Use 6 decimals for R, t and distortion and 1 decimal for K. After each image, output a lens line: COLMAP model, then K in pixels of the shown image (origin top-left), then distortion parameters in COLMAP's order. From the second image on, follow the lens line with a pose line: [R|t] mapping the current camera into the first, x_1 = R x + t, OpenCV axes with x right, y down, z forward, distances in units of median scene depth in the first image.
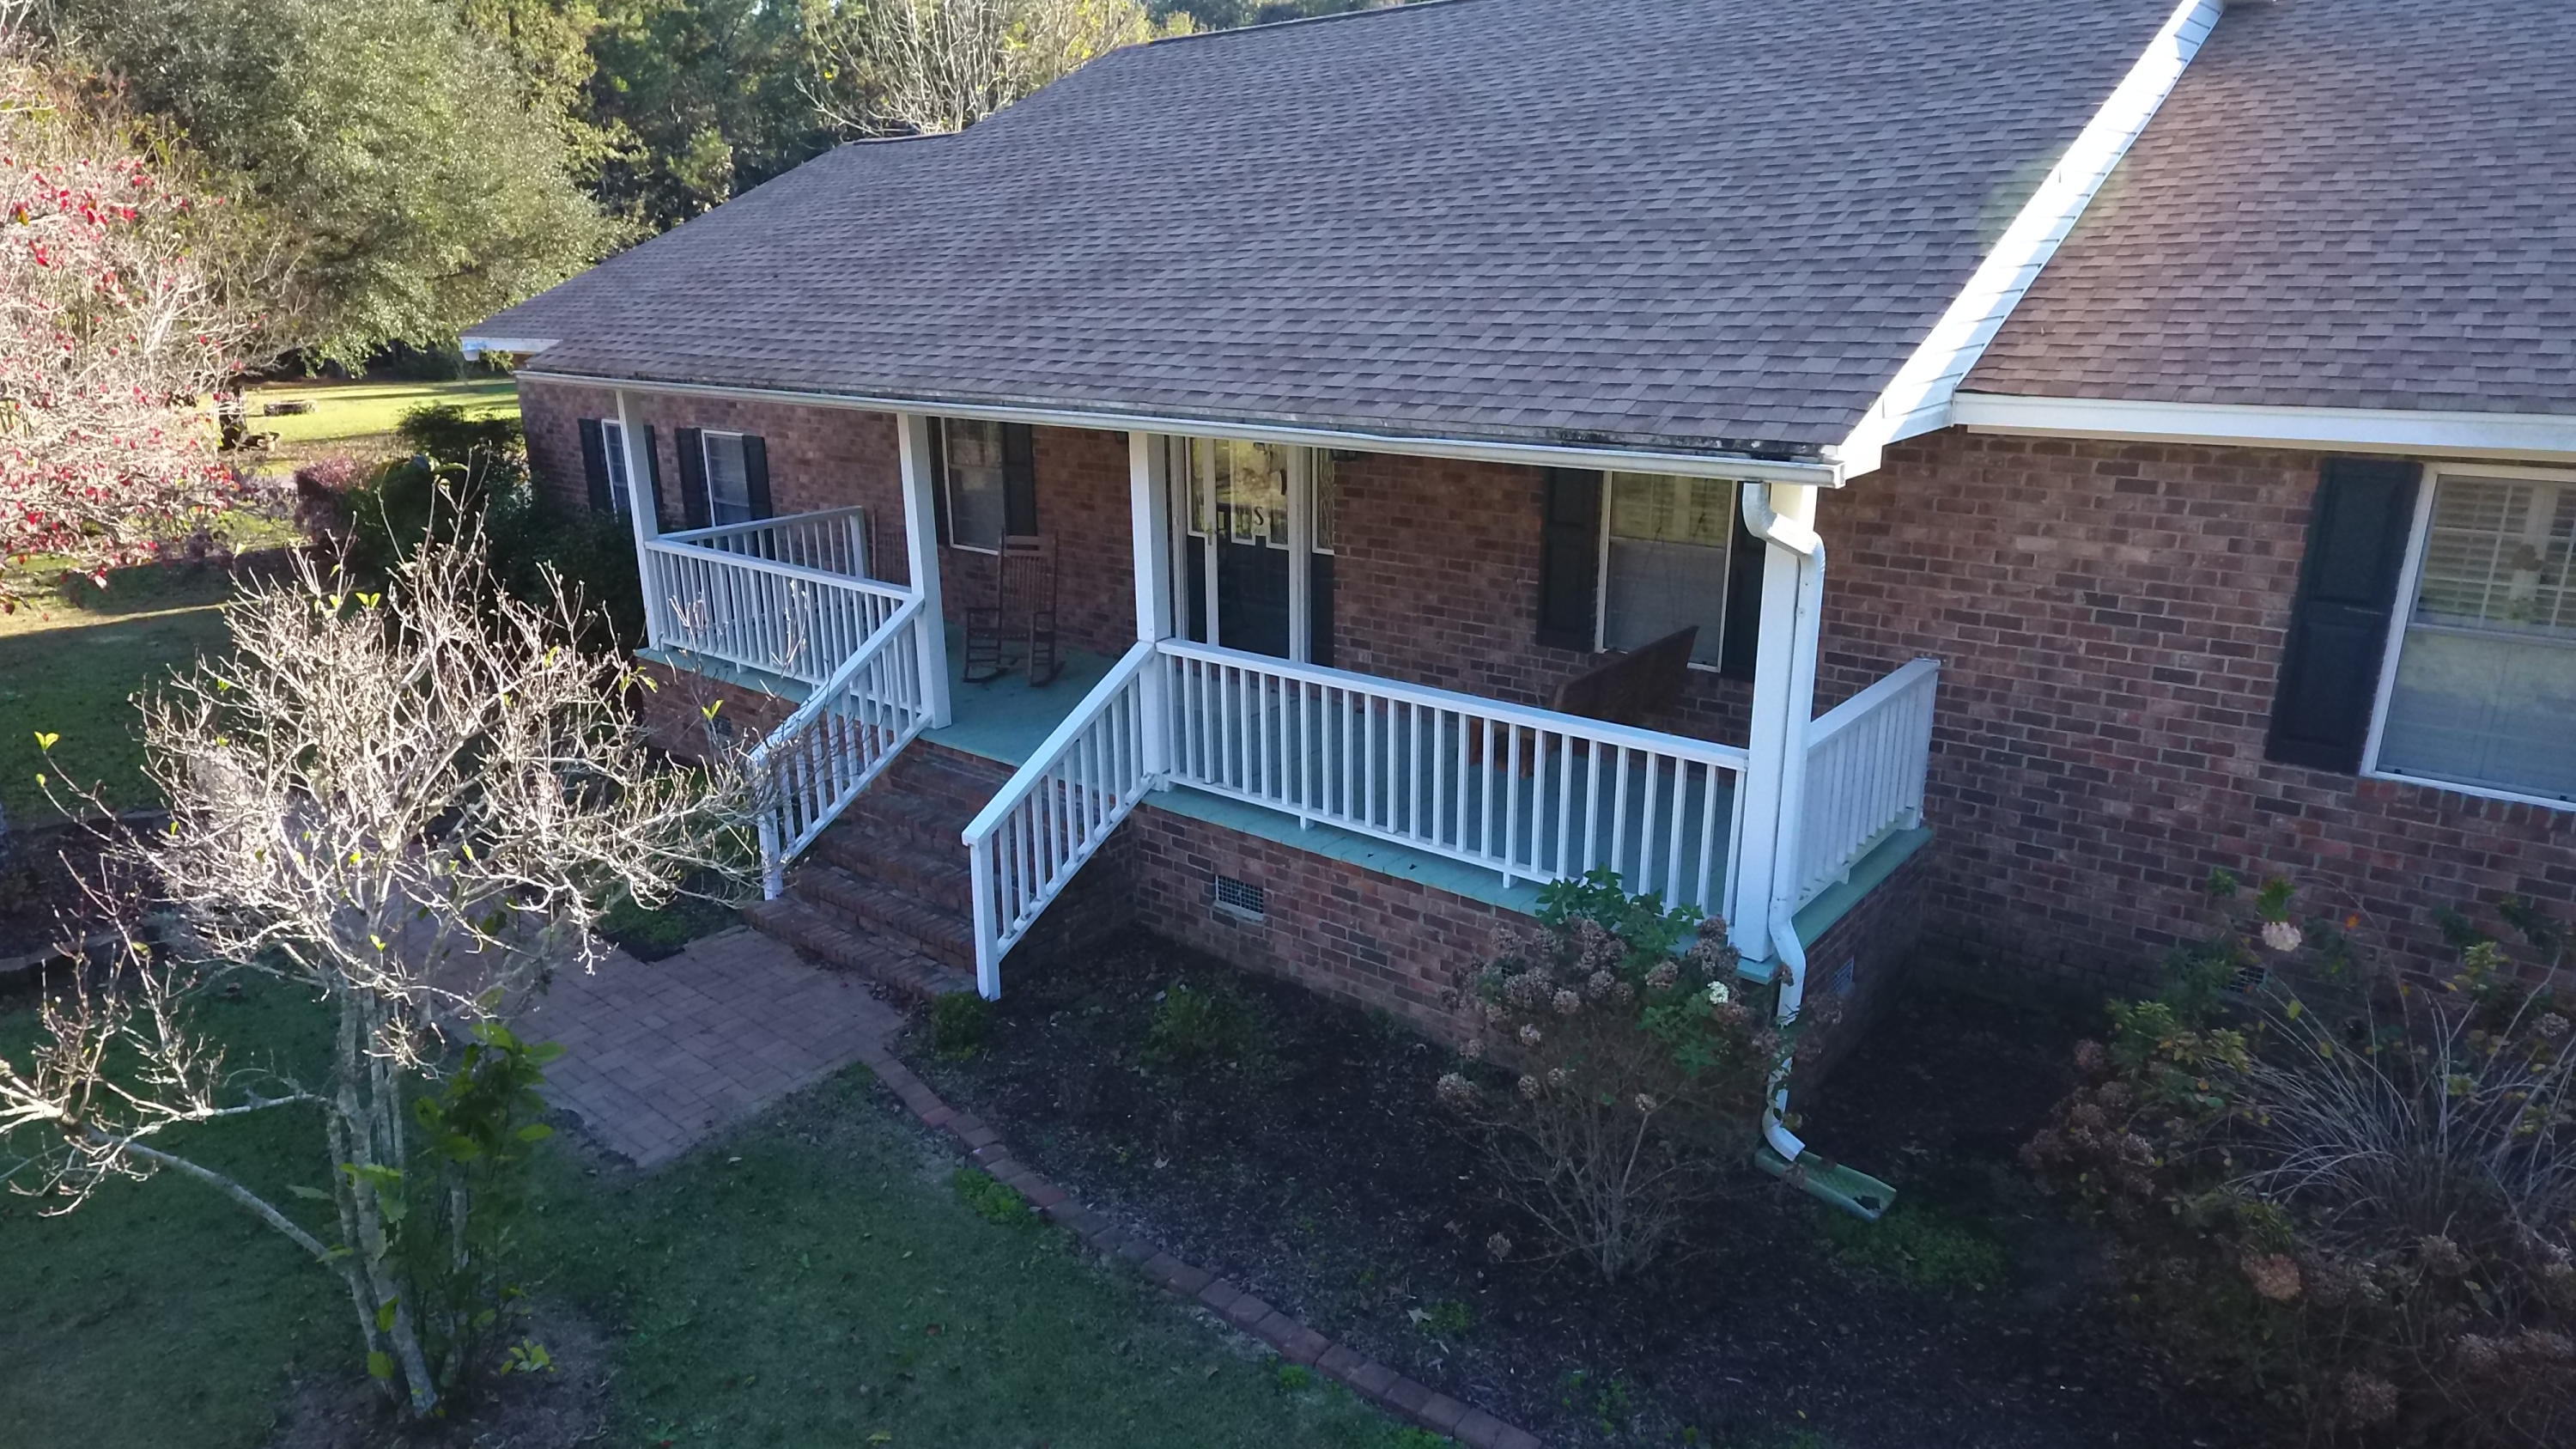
lens RADIAL K [[1503.7, 0, 1279.8], [0, 1503.7, 716.5], [0, 0, 1]] dist [0.004401, -0.003902]
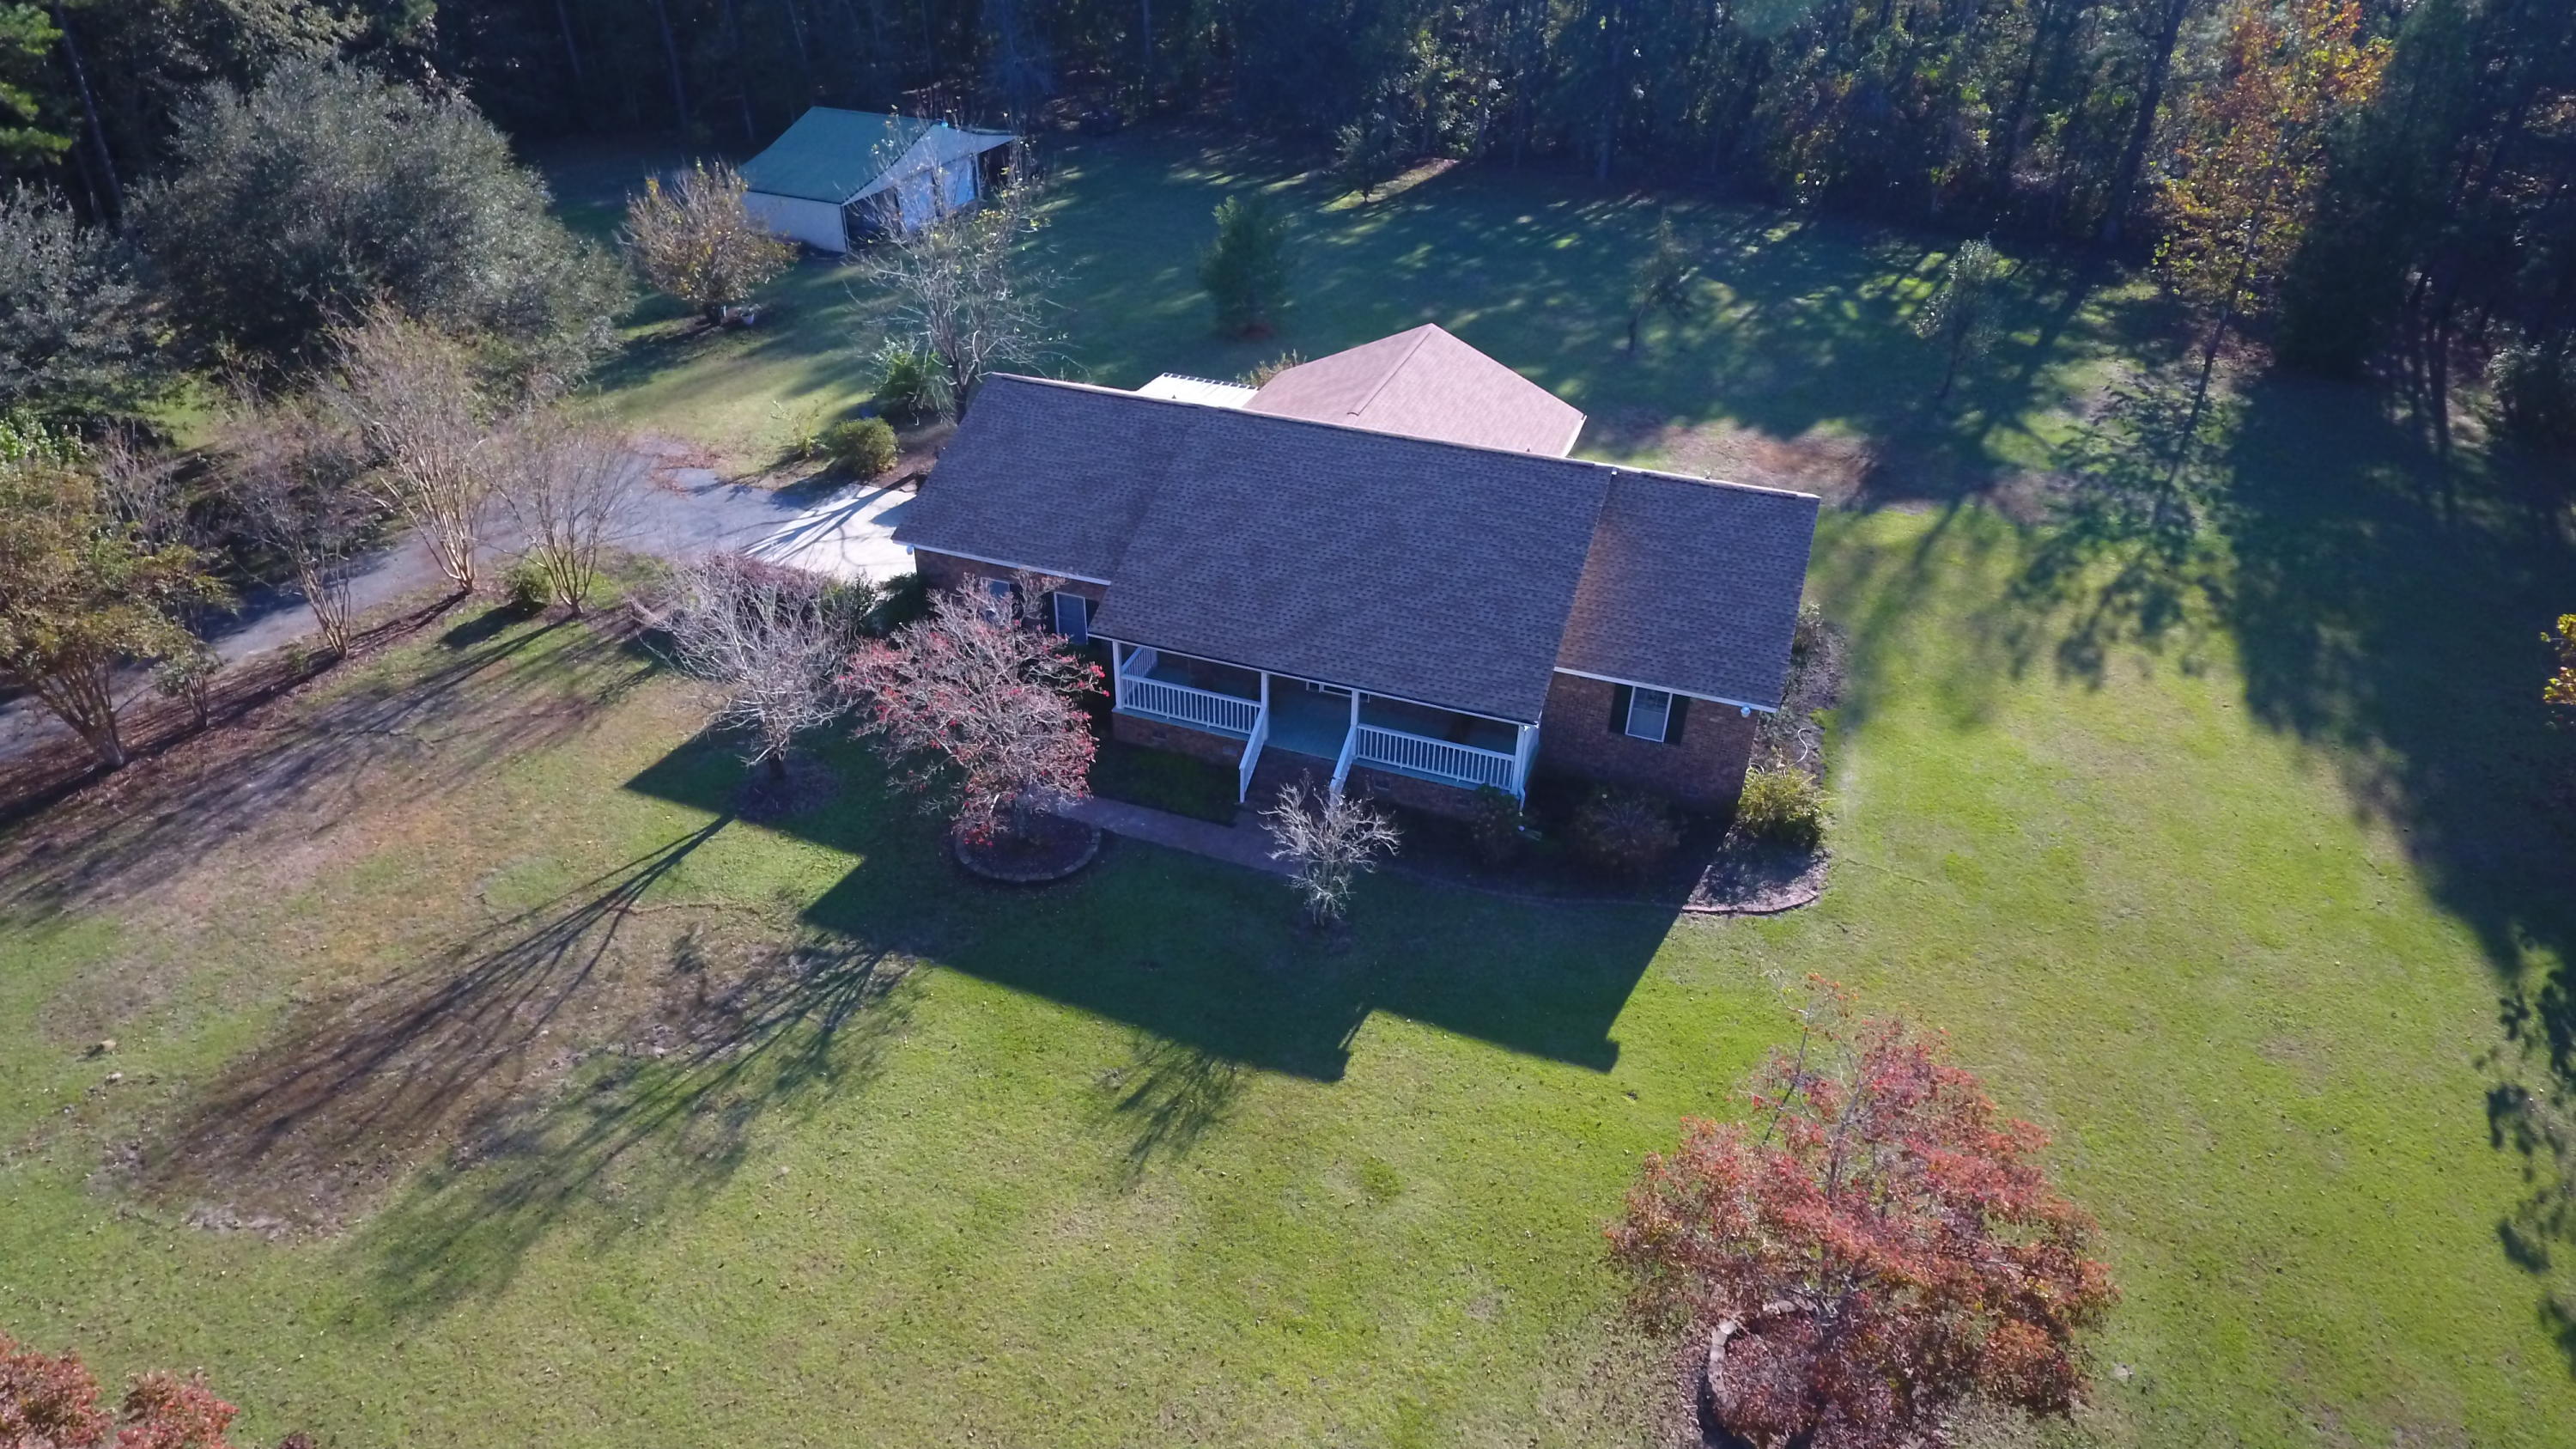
lens RADIAL K [[1503.7, 0, 1282.9], [0, 1503.7, 748.4], [0, 0, 1]] dist [0.004401, -0.003902]
pose [[0.941866, -0.176260, 0.286044, -1.490435], [0.077682, 0.942520, 0.324994, -1.372753], [-0.326885, -0.283880, 0.901420, -2.628250]]
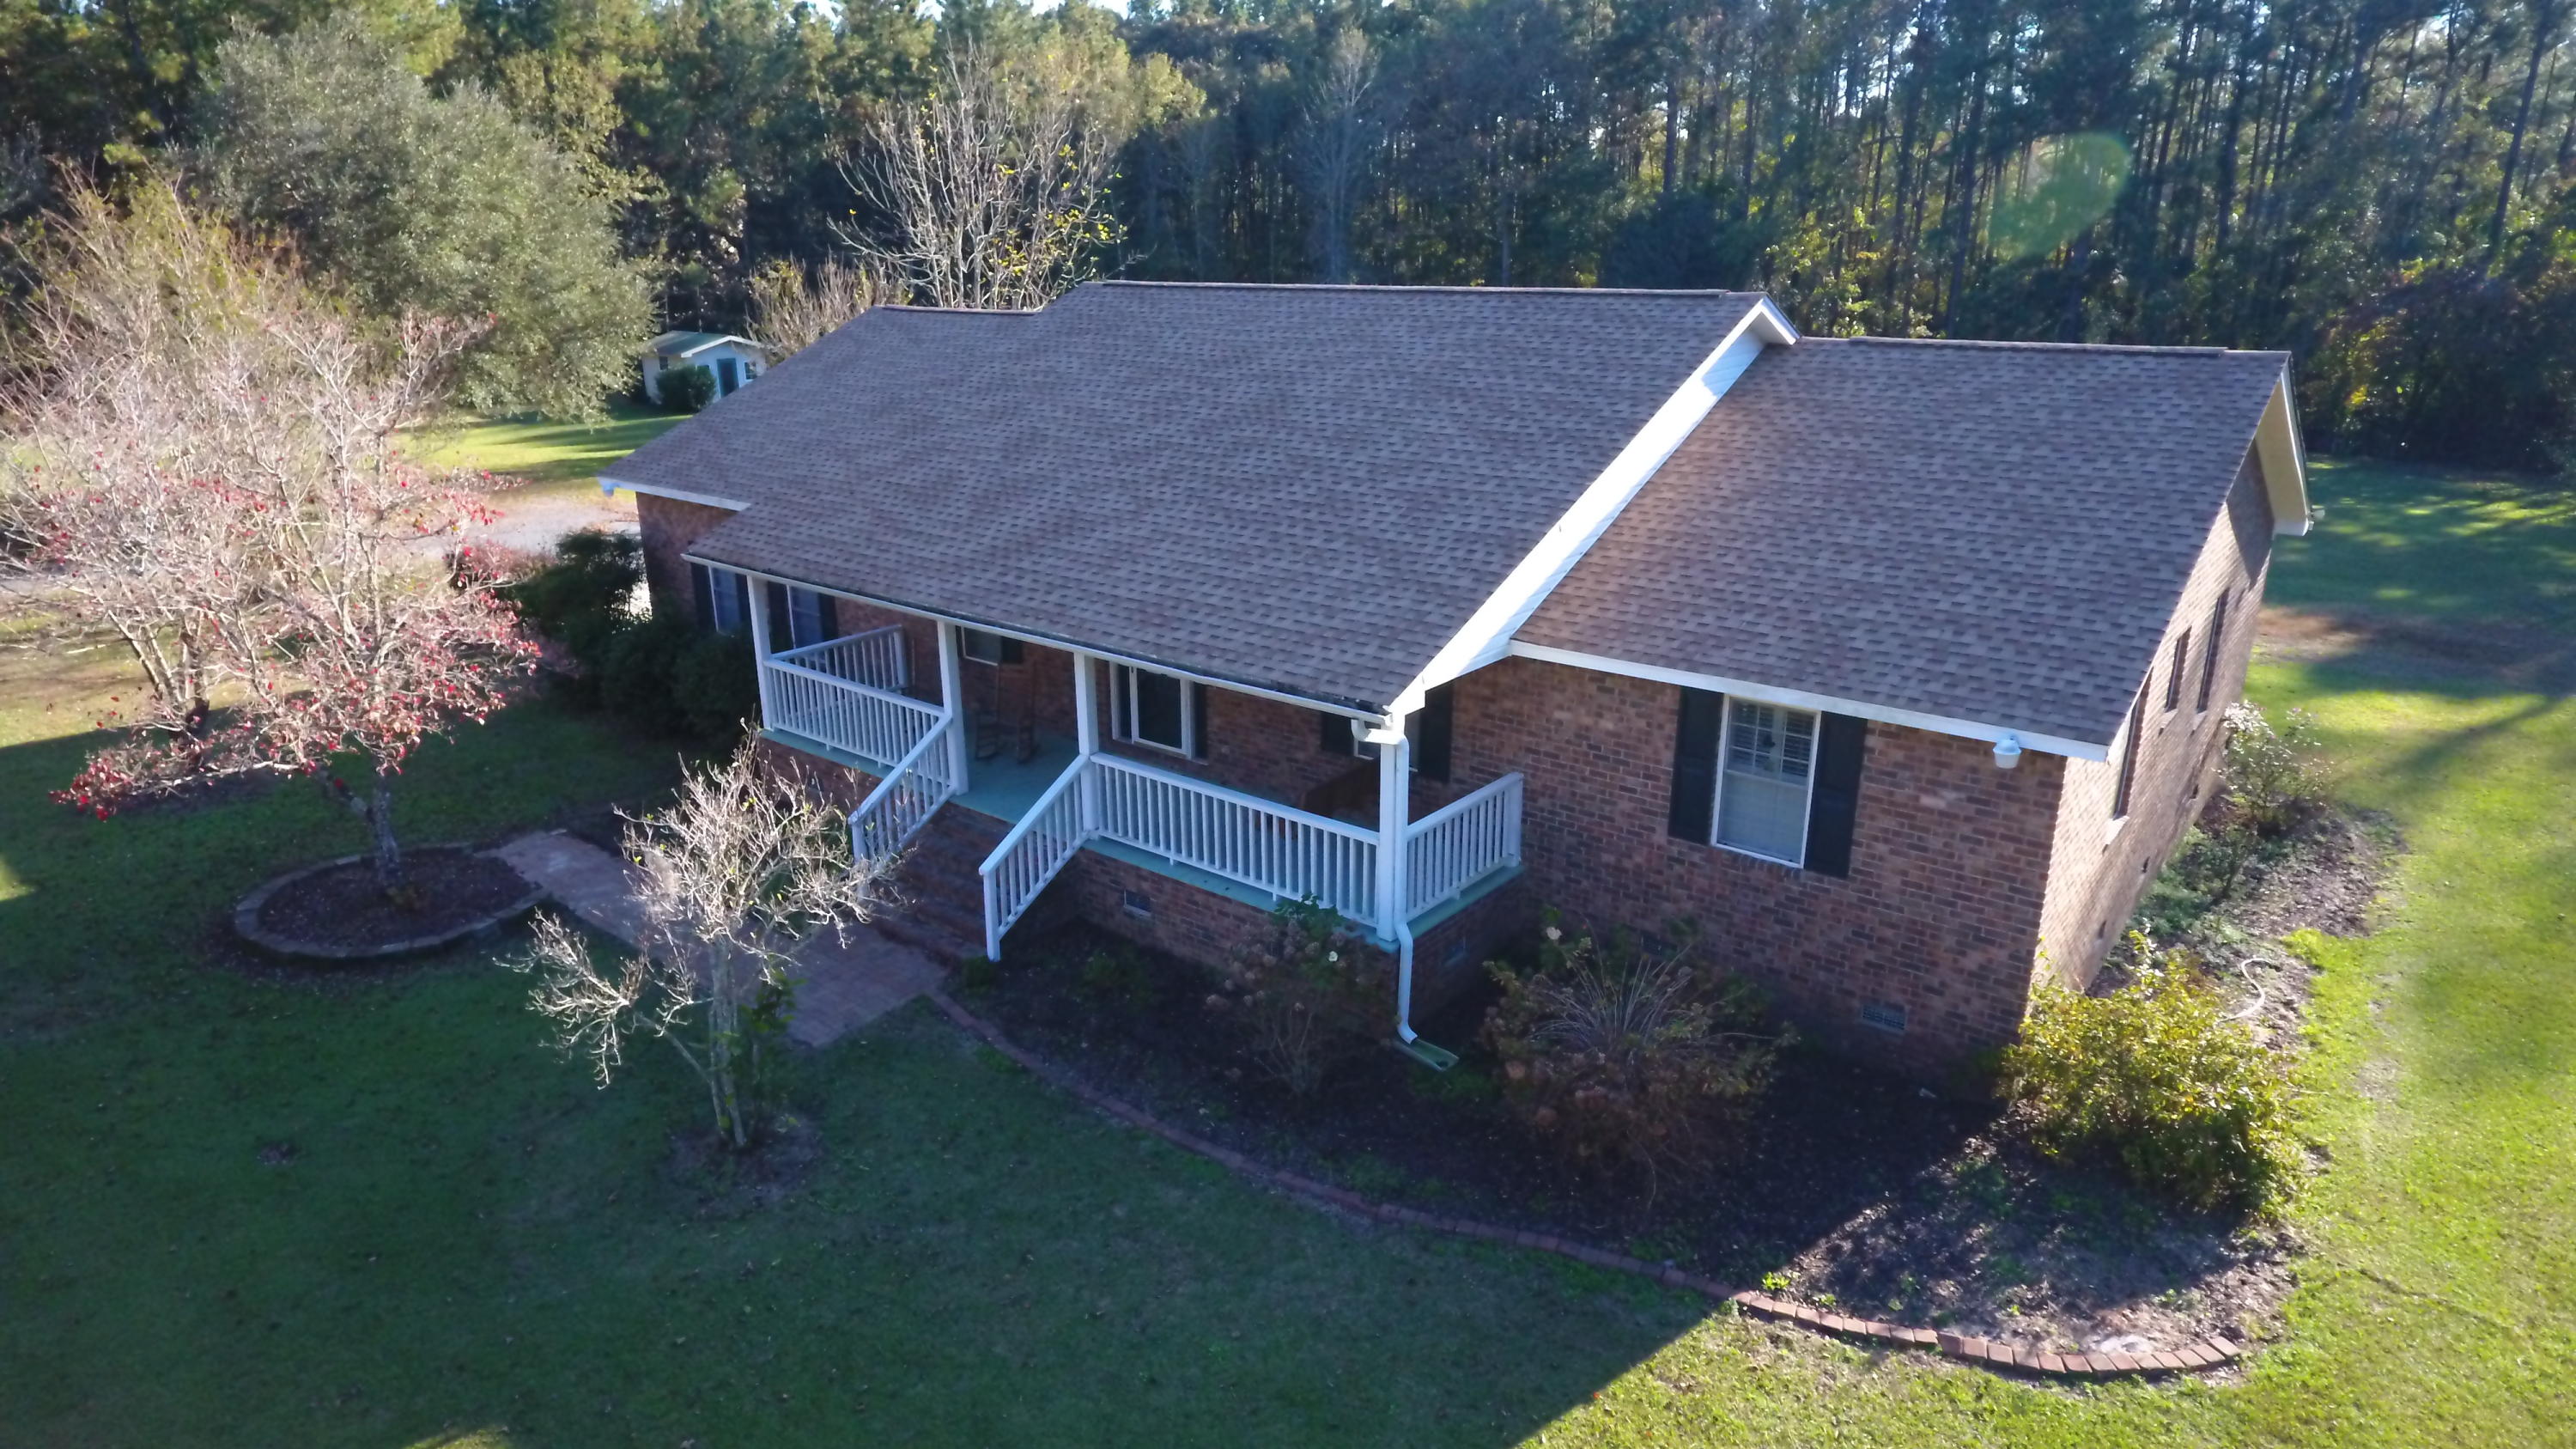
lens RADIAL K [[1503.7, 0, 1283.9], [0, 1503.7, 725.1], [0, 0, 1]] dist [0.004401, -0.003902]
pose [[0.999958, 0.003092, 0.008572, 0.136511], [-0.003316, 0.999651, 0.026216, -0.141613], [-0.008488, -0.026244, 0.999620, -0.791516]]
